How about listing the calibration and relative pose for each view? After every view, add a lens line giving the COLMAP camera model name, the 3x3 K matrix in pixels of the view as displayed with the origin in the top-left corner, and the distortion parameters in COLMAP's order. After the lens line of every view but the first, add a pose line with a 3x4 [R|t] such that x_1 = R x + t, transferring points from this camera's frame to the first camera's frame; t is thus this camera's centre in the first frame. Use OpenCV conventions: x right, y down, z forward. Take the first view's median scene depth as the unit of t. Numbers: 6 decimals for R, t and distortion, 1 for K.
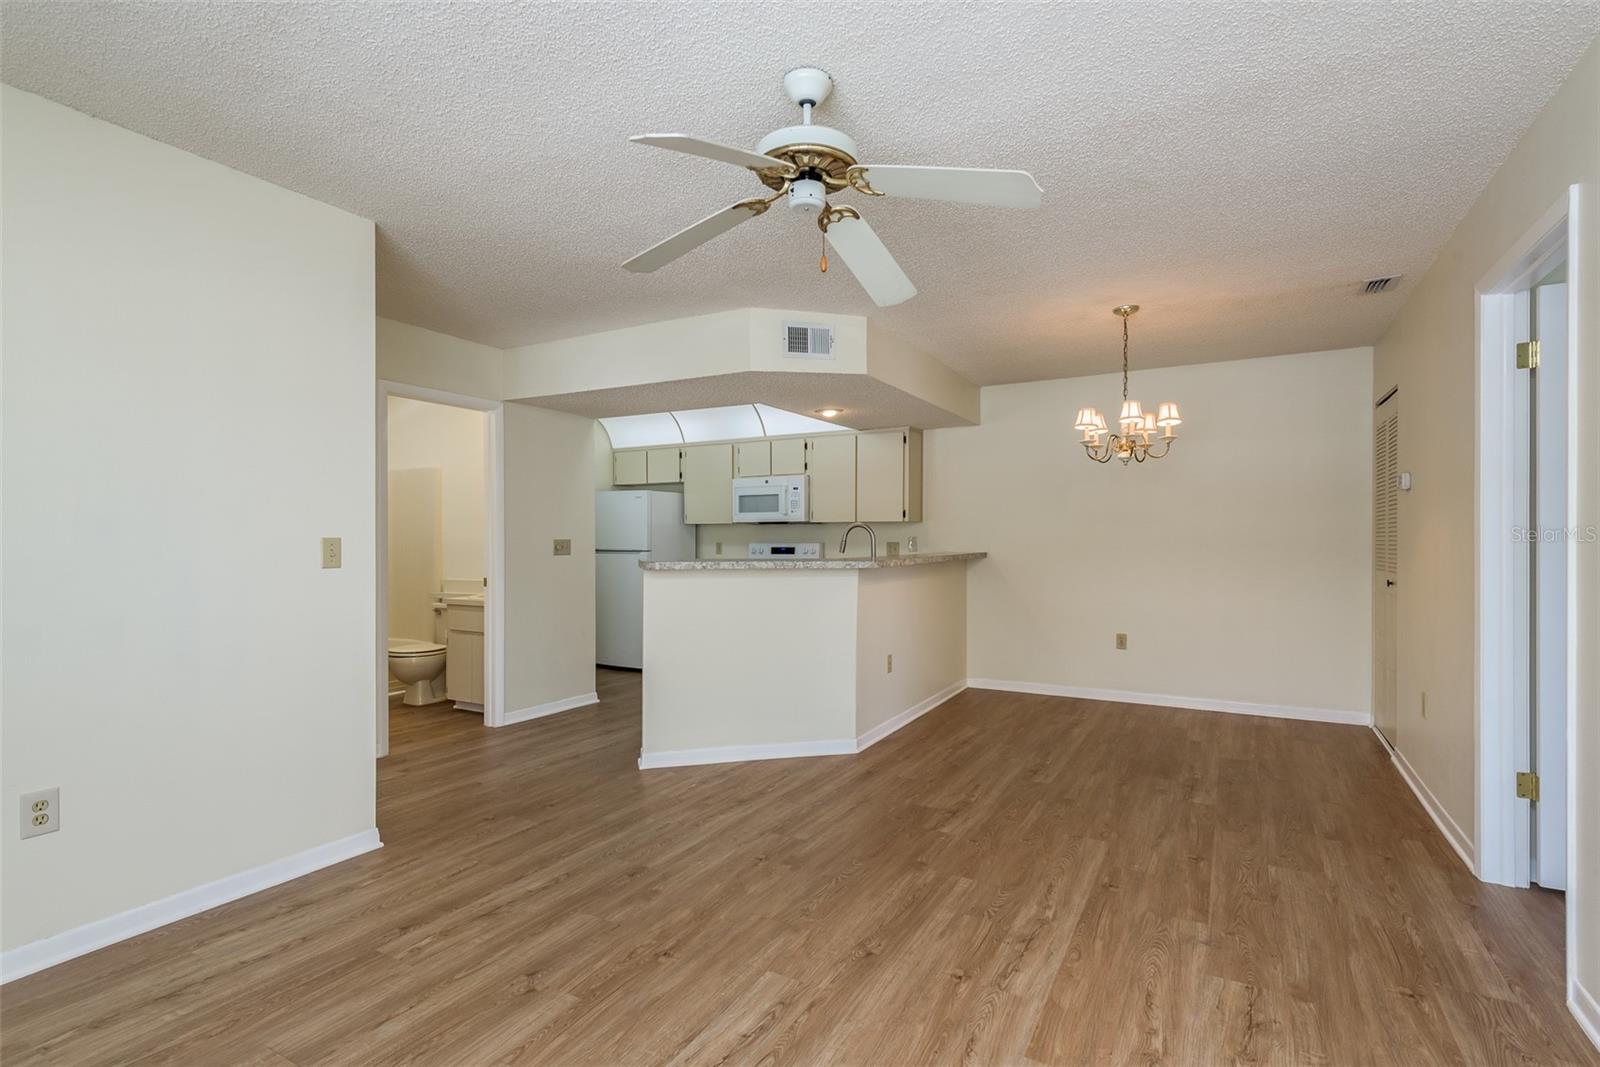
lens RADIAL K [[753.2, 0, 804.0], [0, 753.2, 543.6], [0, 0, 1]] dist [0.017081, -0.006651]
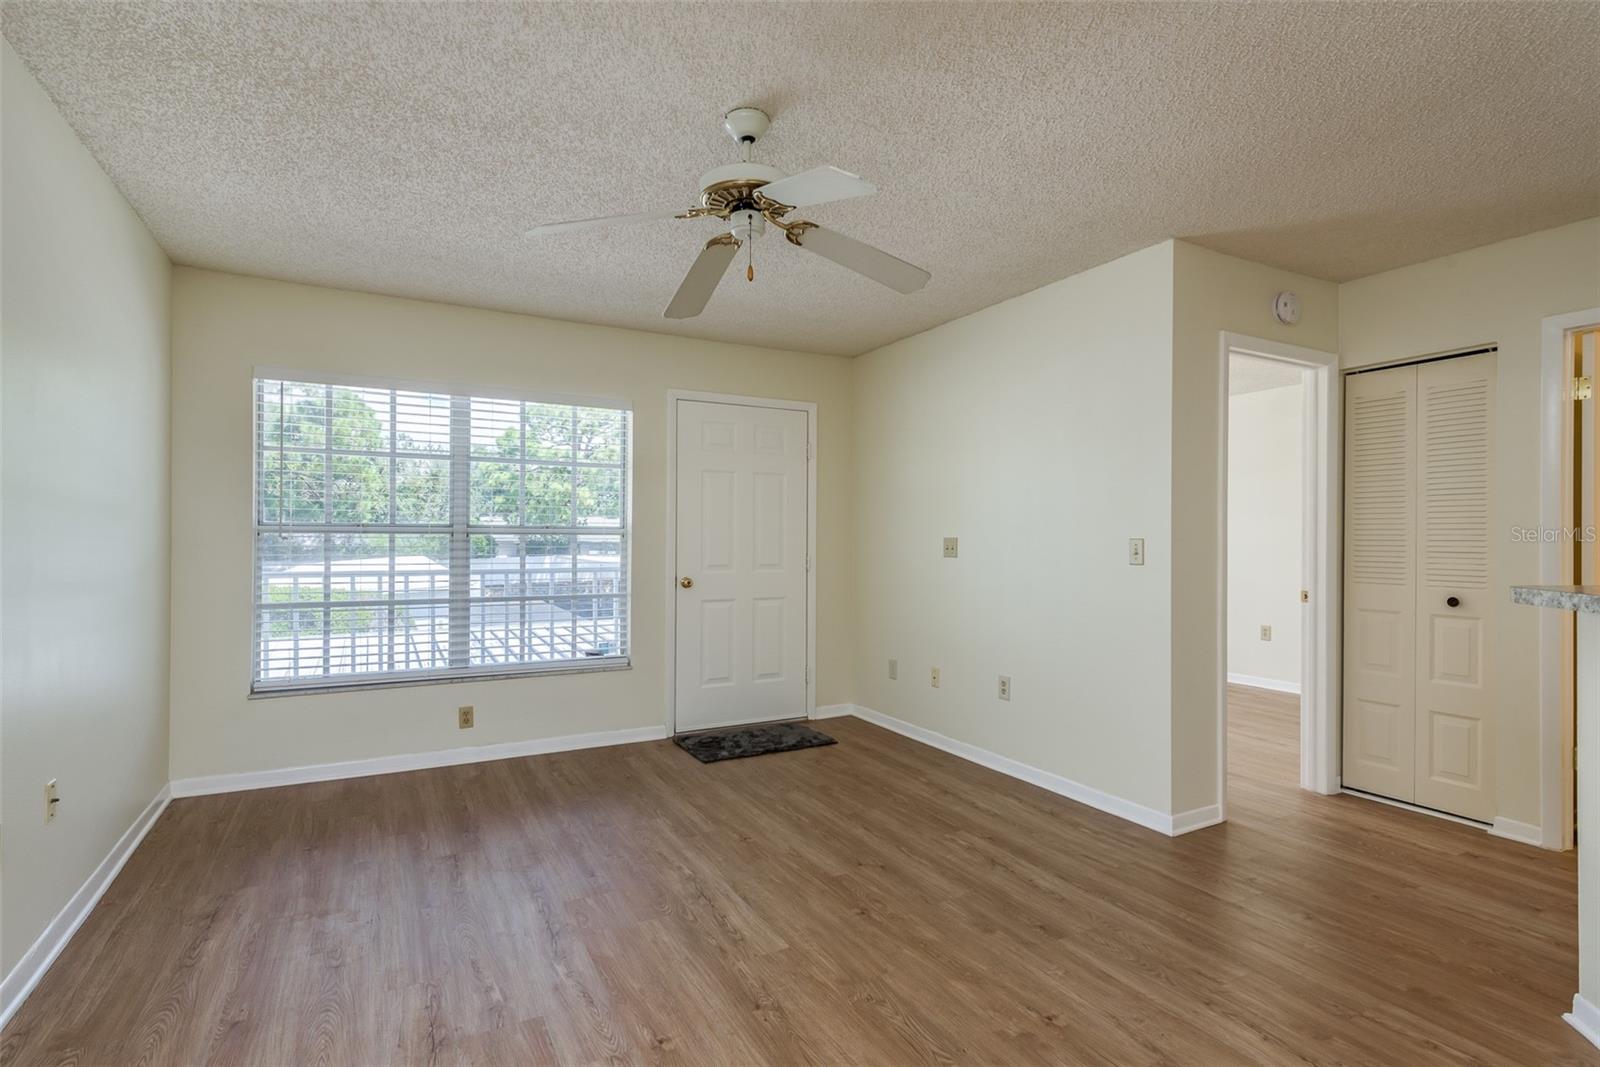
lens RADIAL K [[791.4, 0, 800.2], [0, 791.4, 539.6], [0, 0, 1]] dist [0.006030, -0.004534]
pose [[-0.530977, -0.001777, -0.847385, 0.409487], [-0.010181, 0.999939, 0.004283, -0.003301], [0.847325, 0.010901, -0.530962, 0.740454]]
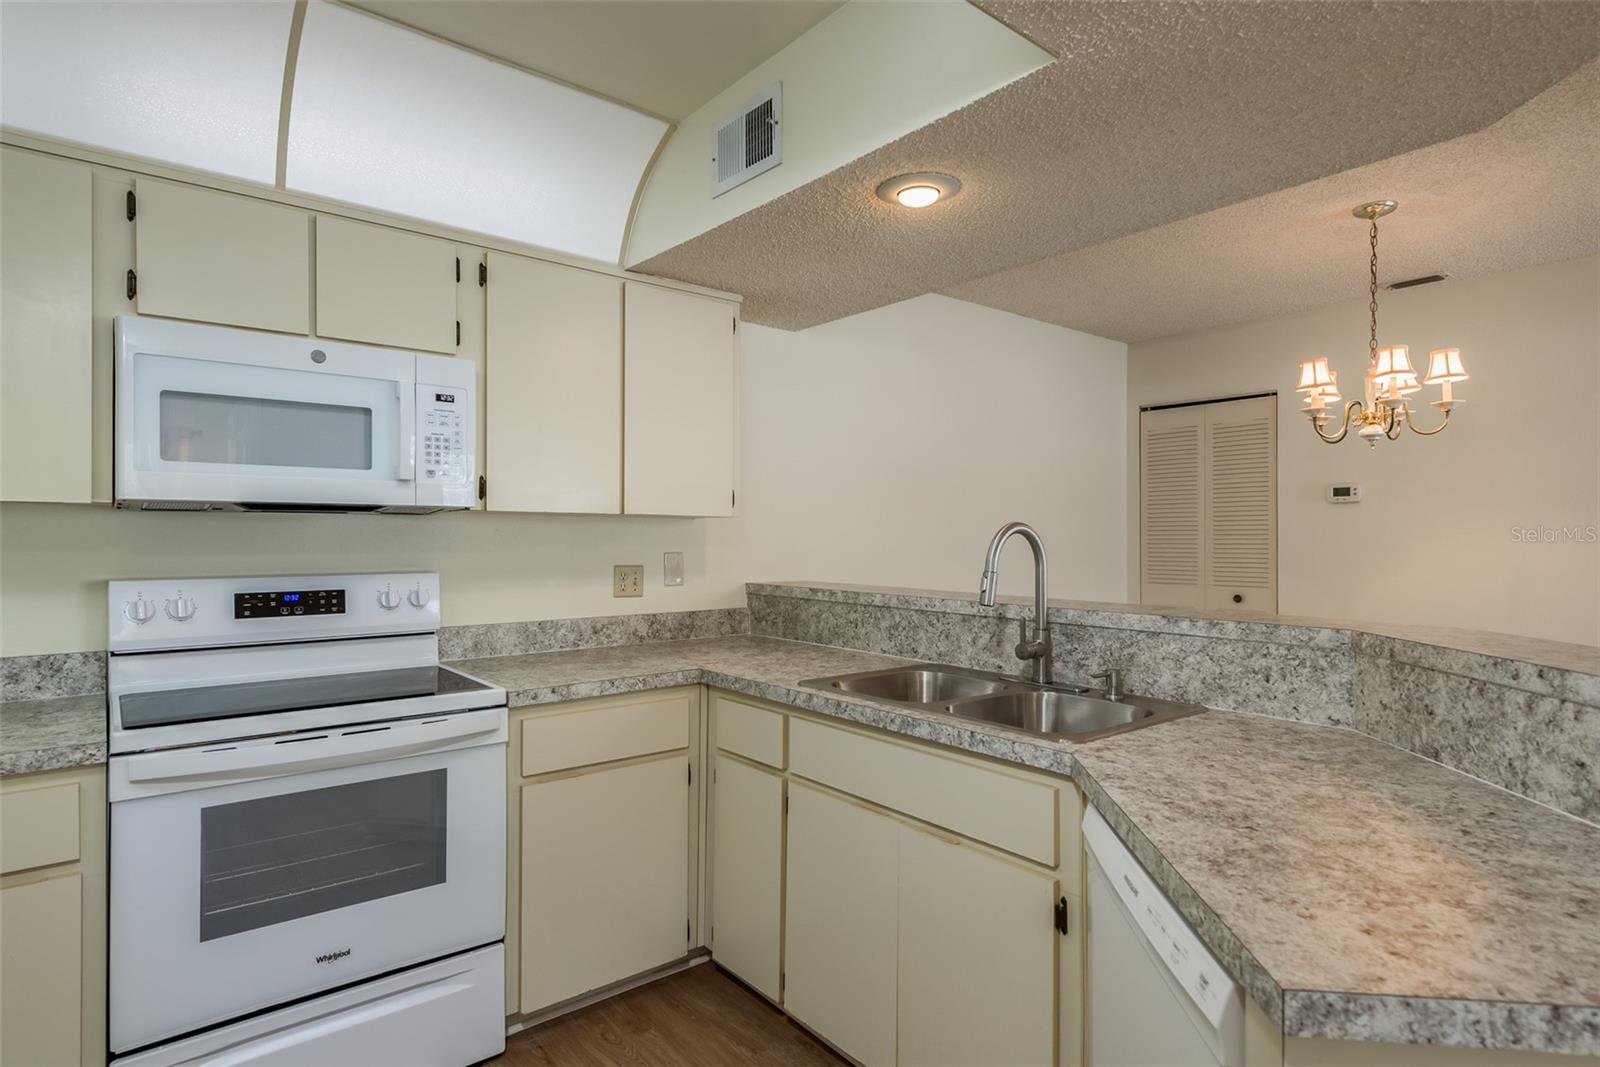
lens RADIAL K [[840.0, 0, 797.5], [0, 840.0, 540.1], [0, 0, 1]] dist [0.019736, -0.008576]
pose [[0.371282, 0.000338, 0.928520, -0.396344], [0.006134, 0.999977, -0.002817, -0.020023], [-0.928500, 0.006741, 0.371271, 1.063924]]
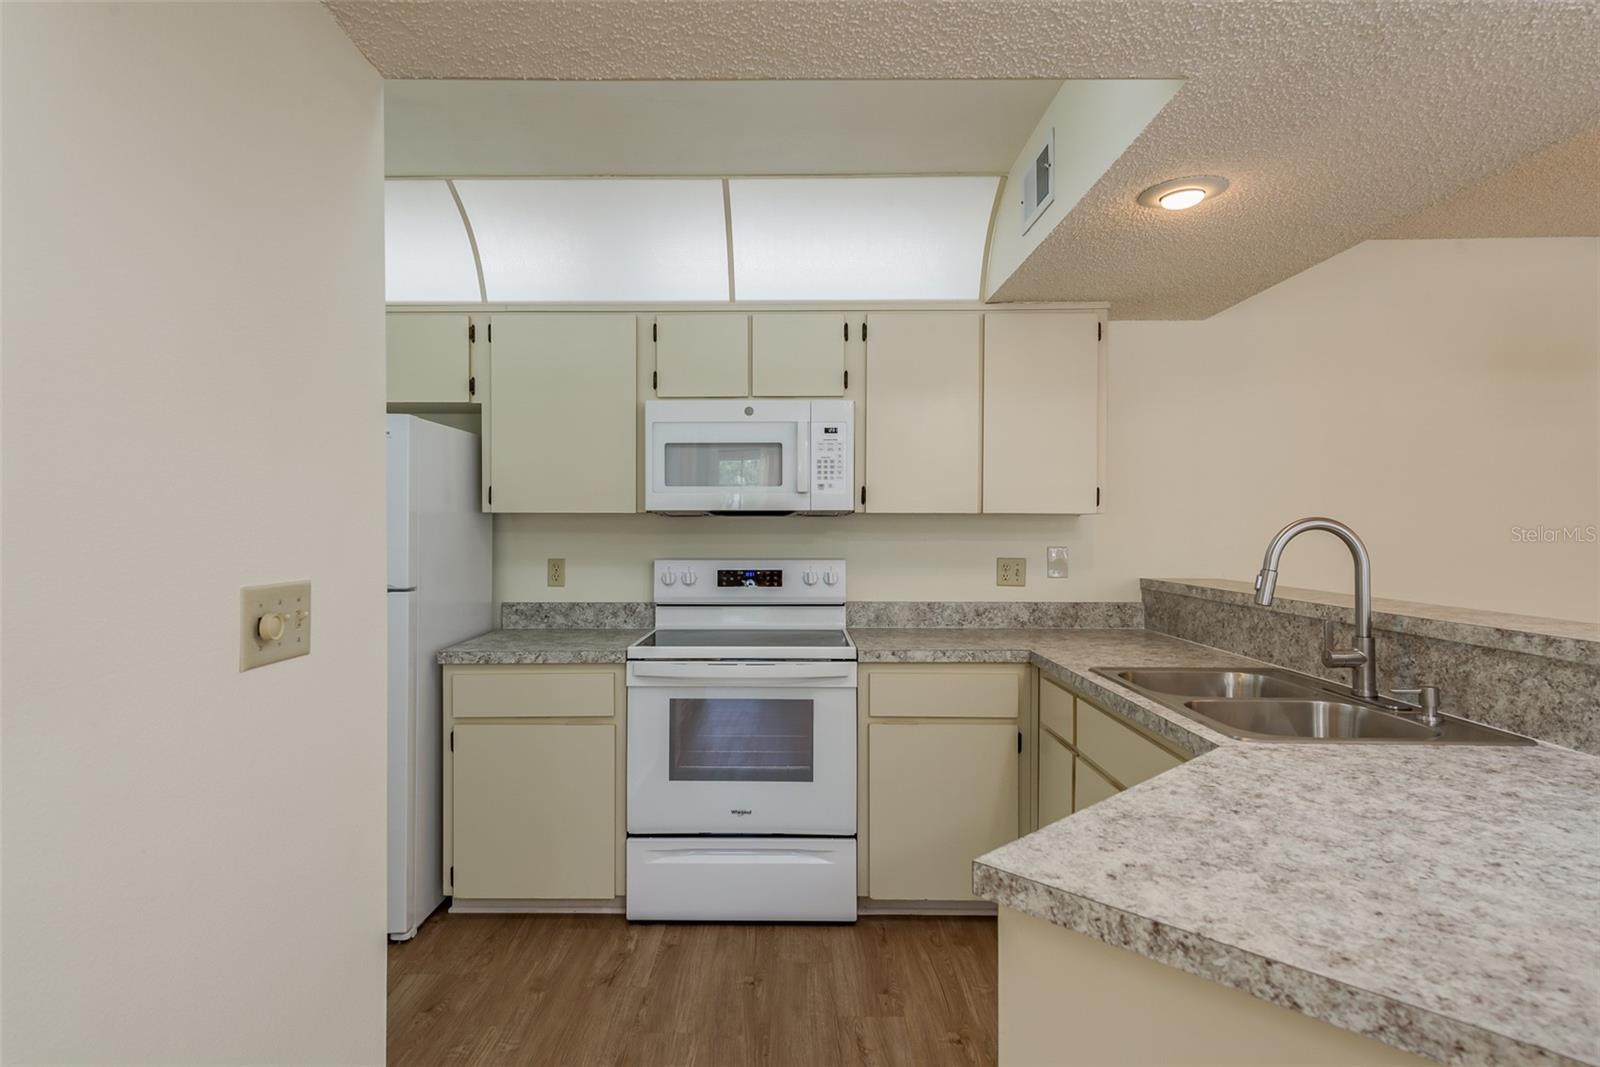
lens RADIAL K [[840.0, 0, 786.1], [0, 840.0, 531.9], [0, 0, 1]] dist [0.019736, -0.008576]
pose [[0.878533, 0.003402, 0.477669, -0.363441], [0.000981, 0.999960, -0.008925, -0.019405], [-0.477680, 0.008309, 0.878495, 0.872282]]
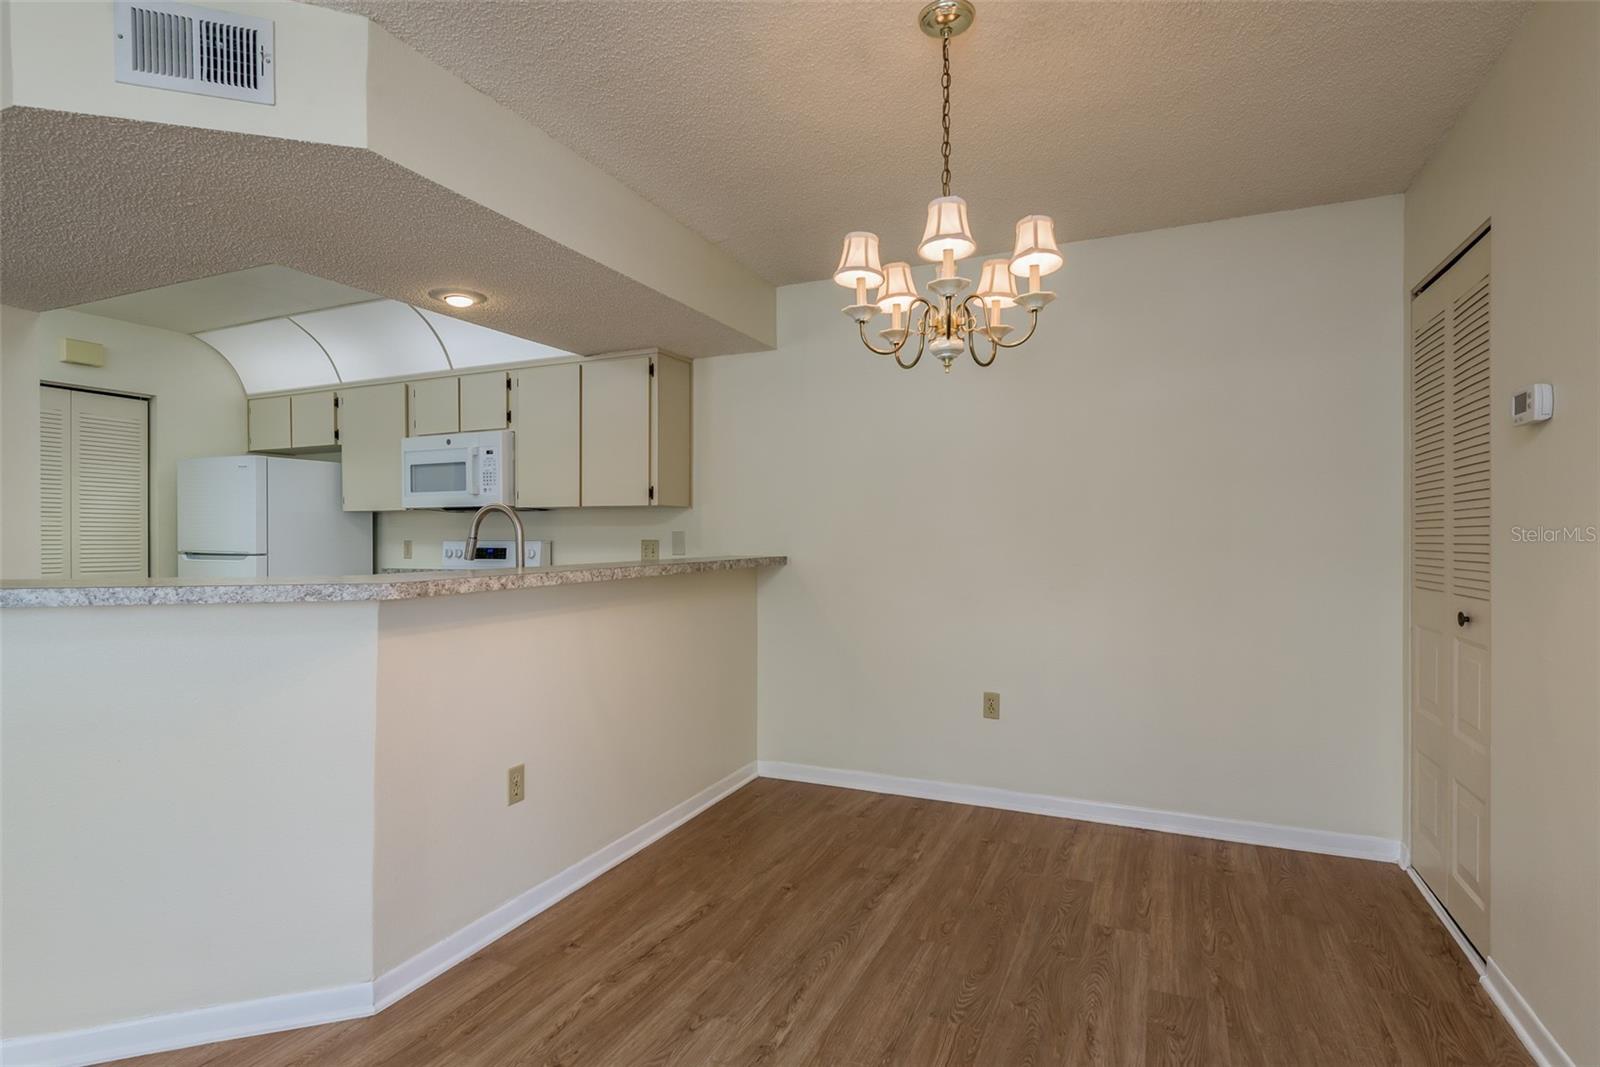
lens RADIAL K [[791.4, 0, 802.2], [0, 791.4, 539.7], [0, 0, 1]] dist [0.006030, -0.004534]
pose [[0.995948, -0.000804, 0.089924, 0.264678], [0.001028, 0.999996, -0.002442, -0.000422], [-0.089922, 0.002525, 0.995946, 0.481527]]
